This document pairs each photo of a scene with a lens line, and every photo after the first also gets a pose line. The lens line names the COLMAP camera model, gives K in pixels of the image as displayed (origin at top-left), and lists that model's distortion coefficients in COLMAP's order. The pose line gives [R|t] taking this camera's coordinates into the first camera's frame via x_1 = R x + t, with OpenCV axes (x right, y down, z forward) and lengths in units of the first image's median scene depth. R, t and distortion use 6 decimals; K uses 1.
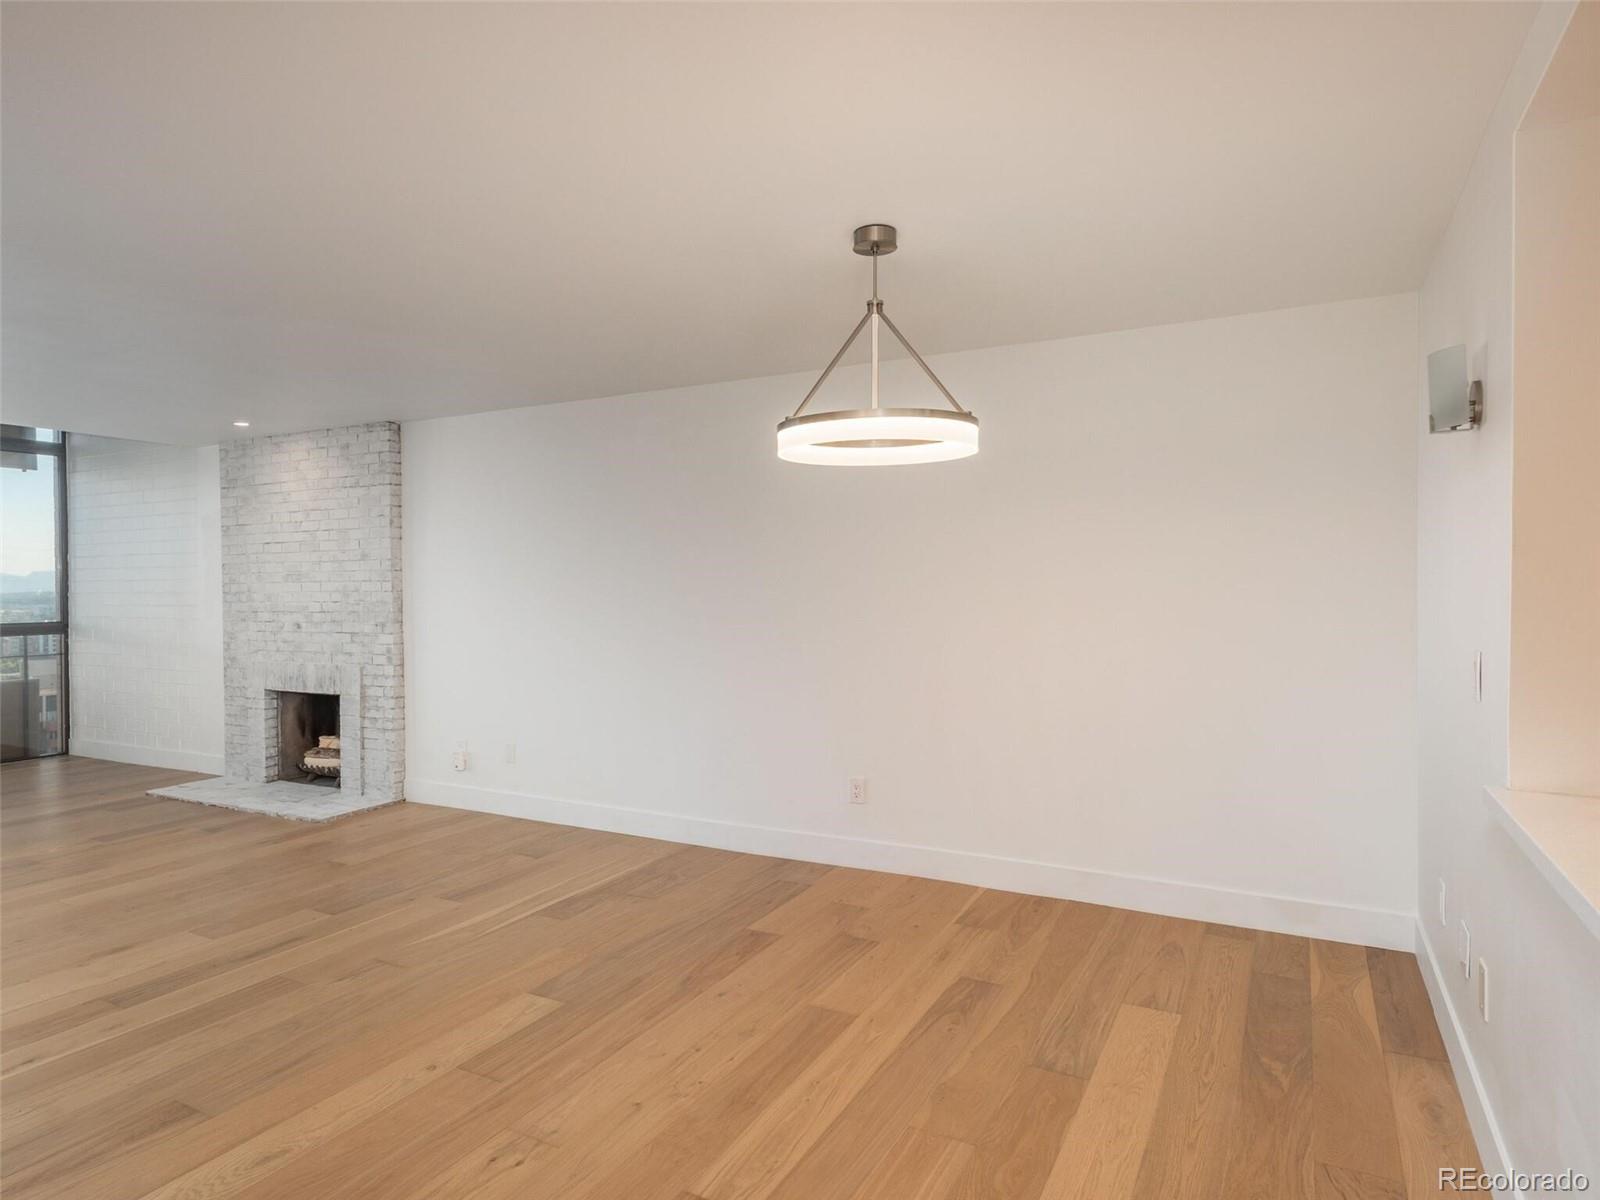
lens RADIAL K [[935.2, 0, 799.5], [0, 935.2, 598.1], [0, 0, 1]] dist [0.018649, -0.001688]
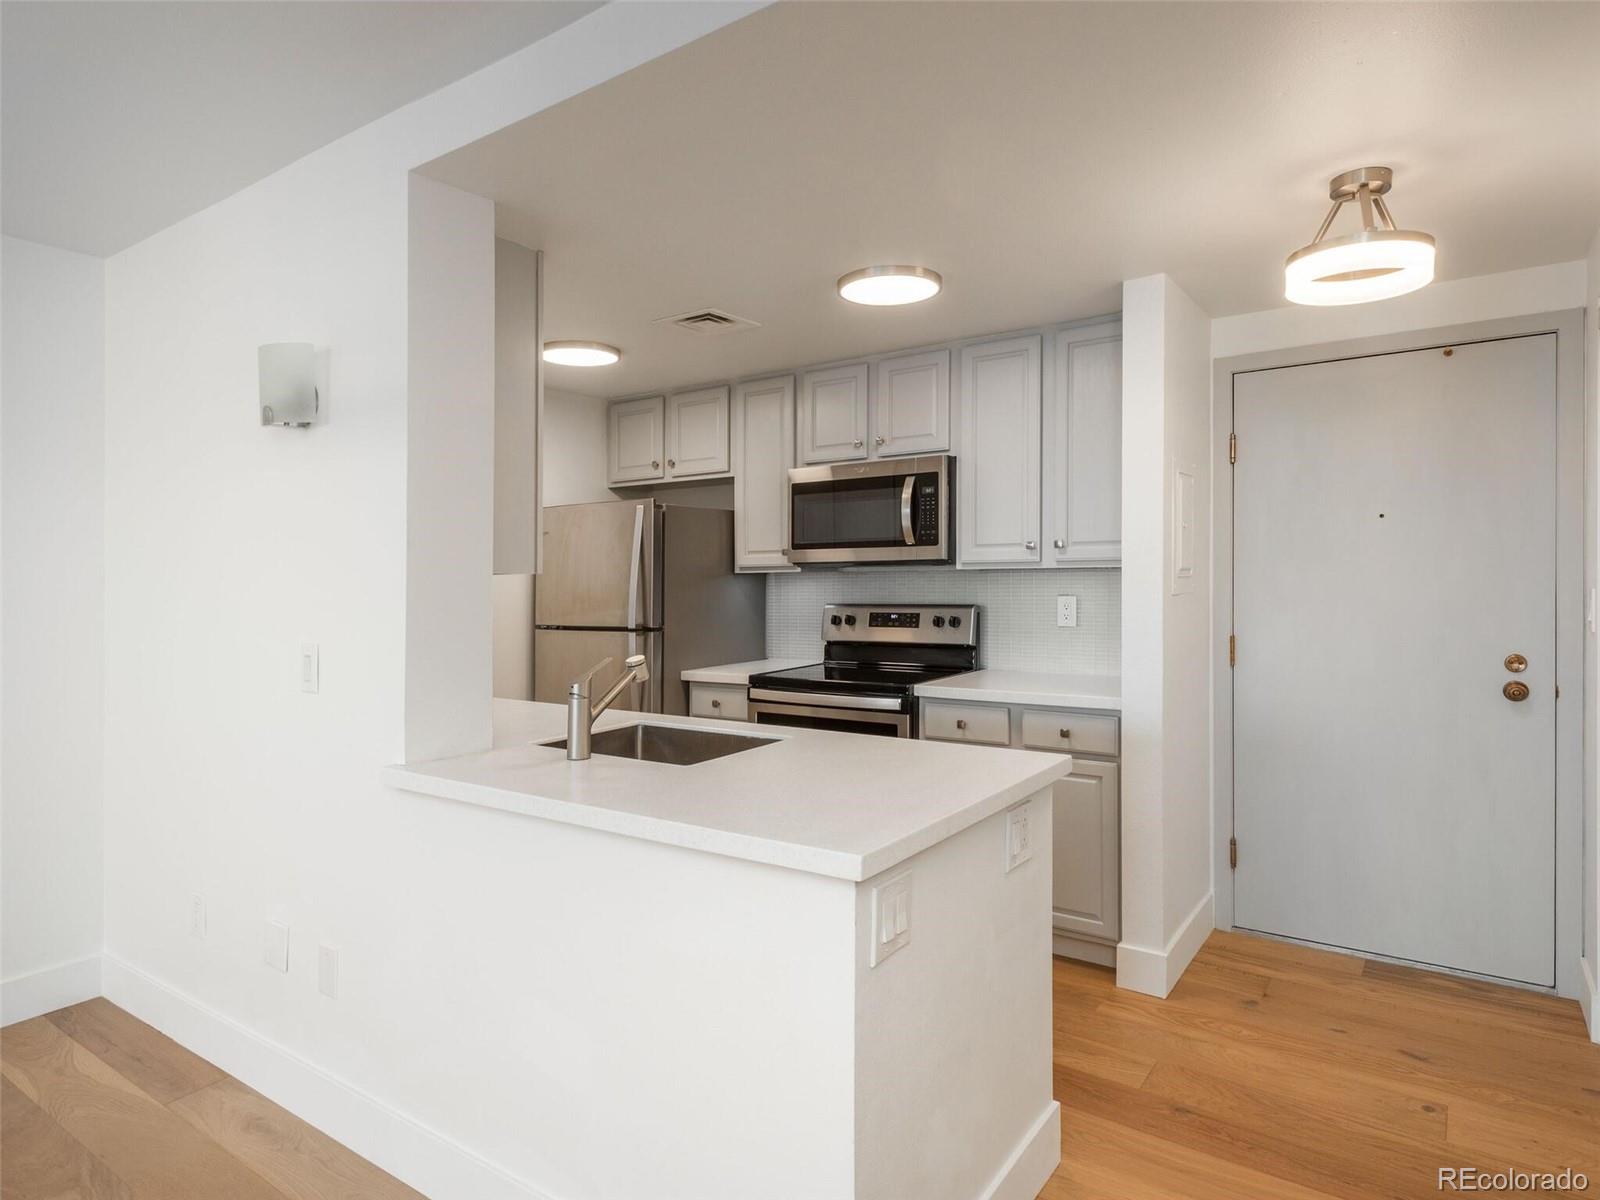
lens RADIAL K [[951.1, 0, 790.5], [0, 951.1, 573.6], [0, 0, 1]] dist [0.020582, -0.001317]
pose [[0.122745, 0.005876, 0.992421, -0.094731], [0.017874, 0.999807, -0.008131, -0.001093], [-0.992277, 0.018736, 0.122616, 0.131554]]
